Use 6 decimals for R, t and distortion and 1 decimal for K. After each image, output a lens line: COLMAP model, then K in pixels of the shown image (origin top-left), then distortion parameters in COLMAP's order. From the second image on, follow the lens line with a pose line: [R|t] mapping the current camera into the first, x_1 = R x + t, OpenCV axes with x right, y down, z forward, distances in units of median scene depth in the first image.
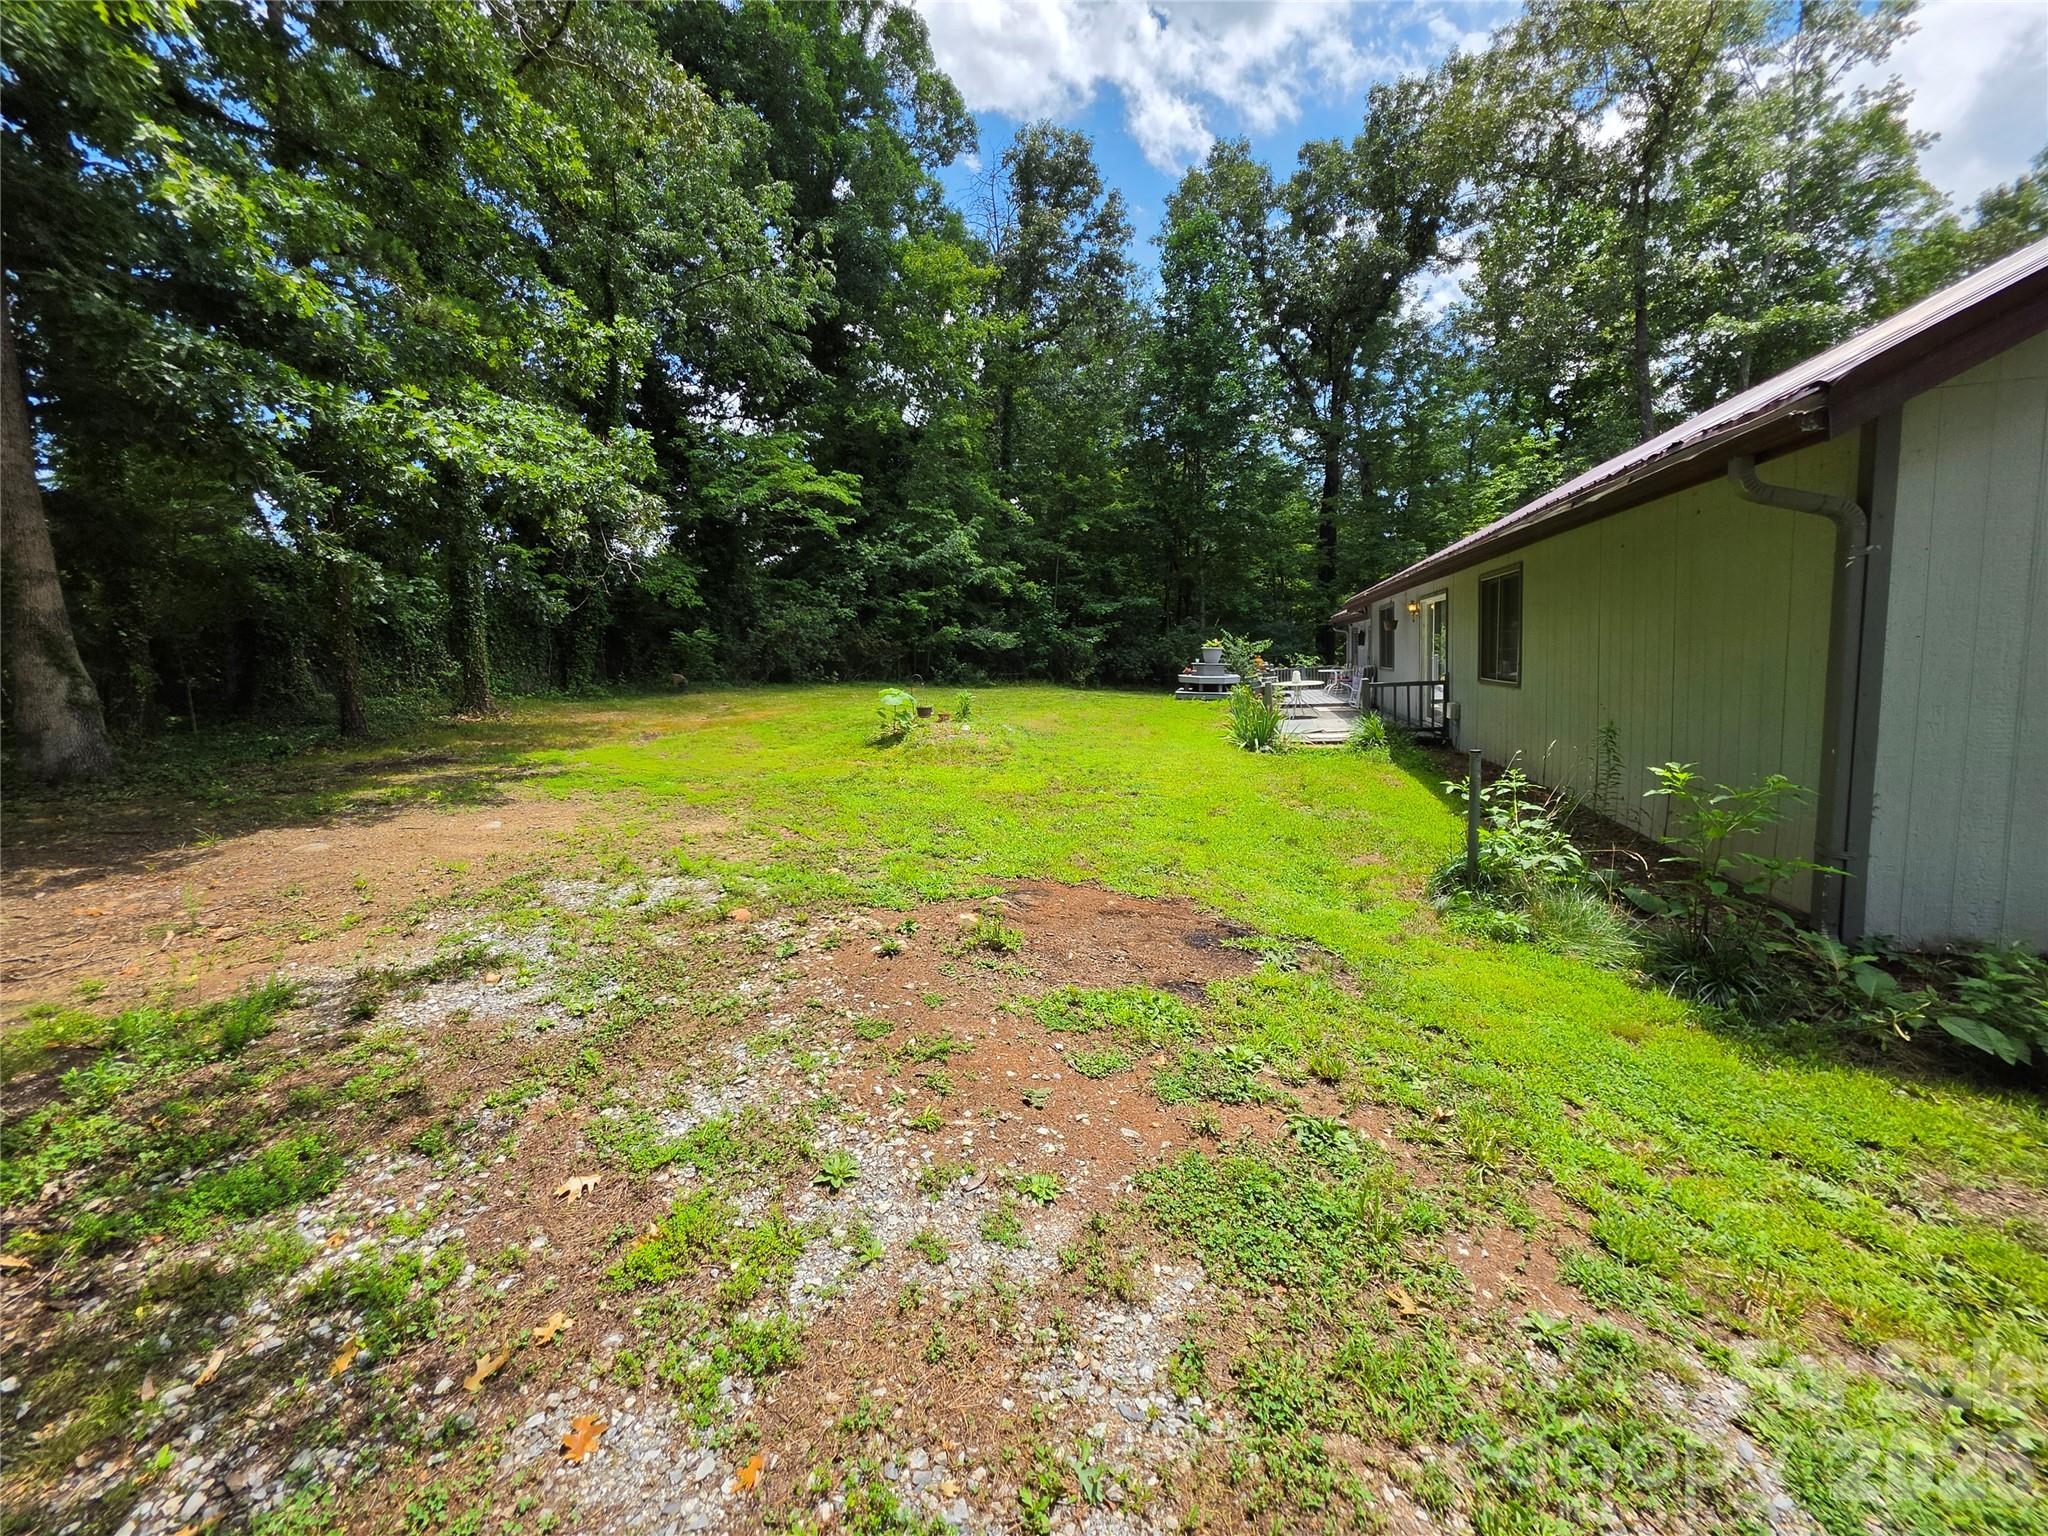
lens RADIAL K [[821.5, 0, 1020.4], [0, 821.5, 752.0], [0, 0, 1]] dist [-0.002362, 0.002320]
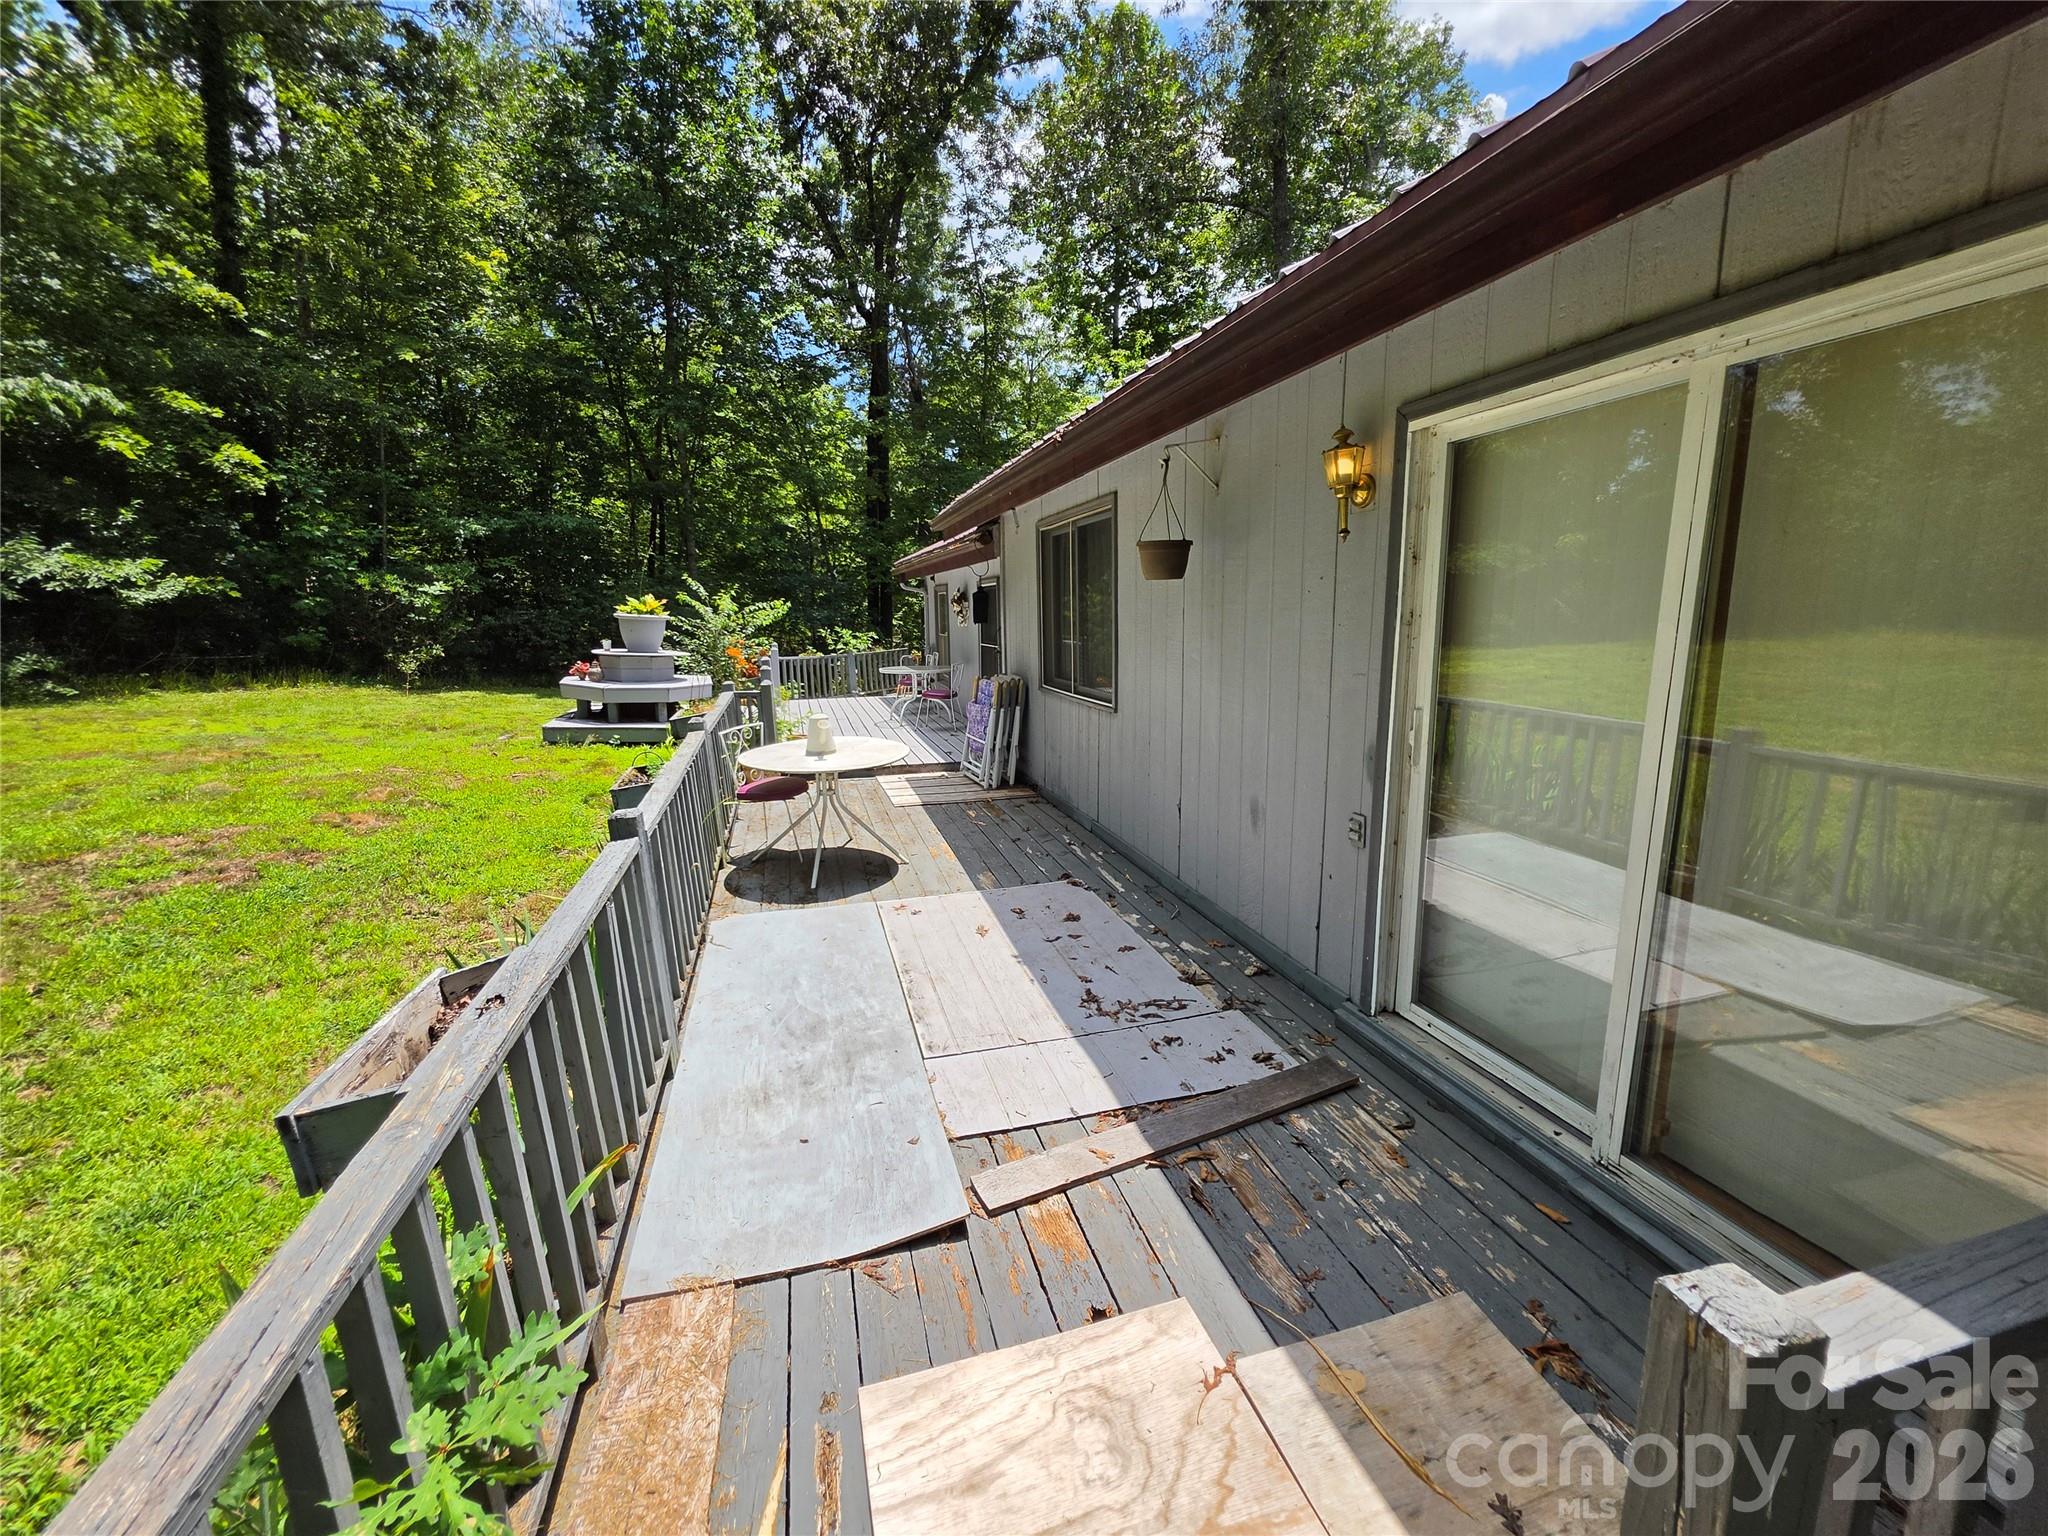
lens RADIAL K [[821.5, 0, 1020.4], [0, 821.5, 752.0], [0, 0, 1]] dist [-0.002362, 0.002320]
pose [[0.866271, -0.058404, 0.496148, 0.156496], [0.033540, 0.997701, 0.058883, -0.061615], [-0.498447, -0.034368, 0.866239, 0.436715]]
